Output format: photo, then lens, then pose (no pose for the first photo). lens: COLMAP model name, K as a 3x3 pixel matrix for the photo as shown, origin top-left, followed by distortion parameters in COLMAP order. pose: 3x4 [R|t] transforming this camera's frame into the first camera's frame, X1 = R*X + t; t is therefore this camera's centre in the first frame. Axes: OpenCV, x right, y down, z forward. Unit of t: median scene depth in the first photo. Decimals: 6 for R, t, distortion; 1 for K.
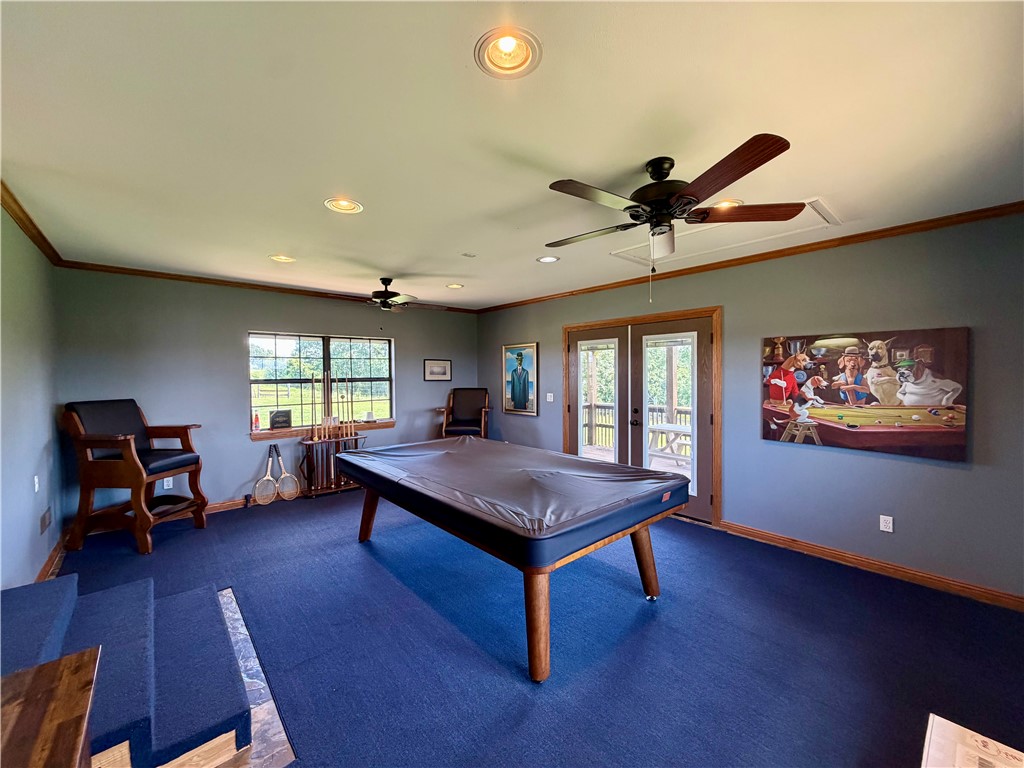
lens RADIAL K [[412.5, 0, 509.3], [0, 412.5, 386.6], [0, 0, 1]] dist [-0.000079, 0.000011]
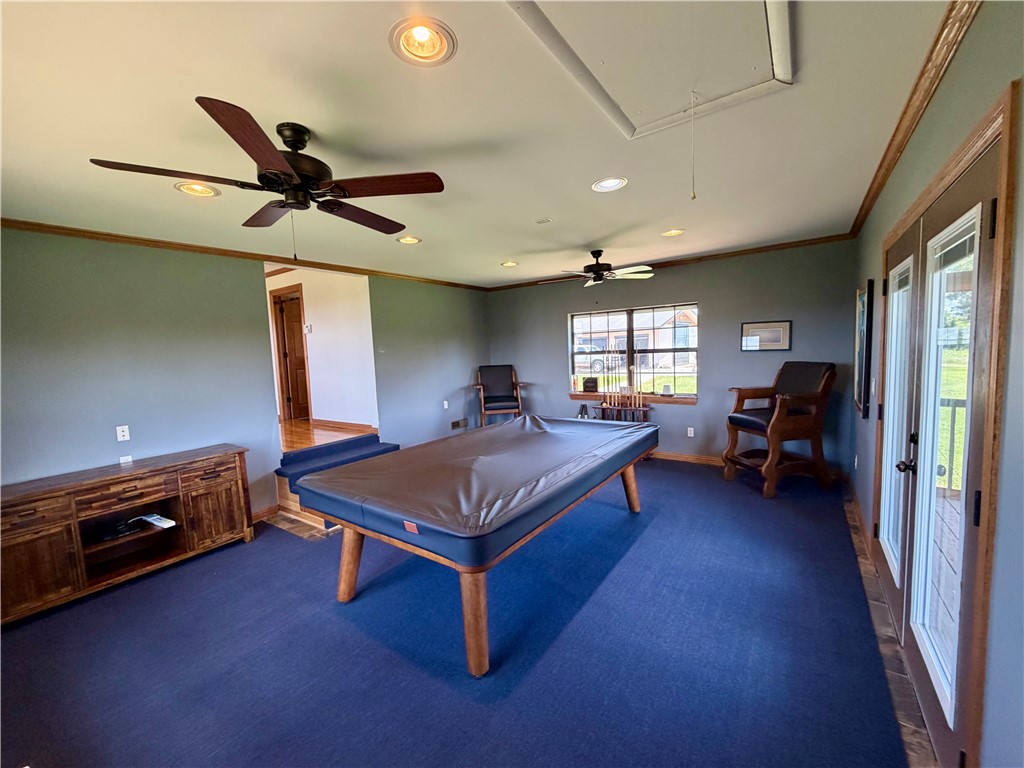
lens RADIAL K [[412.5, 0, 508.3], [0, 412.5, 382.9], [0, 0, 1]] dist [-0.000079, 0.000011]
pose [[0.239483, 0.076622, -0.967872, 0.510456], [0.003969, 0.996796, 0.079893, -0.020760], [0.970892, -0.022974, 0.238411, 0.444649]]
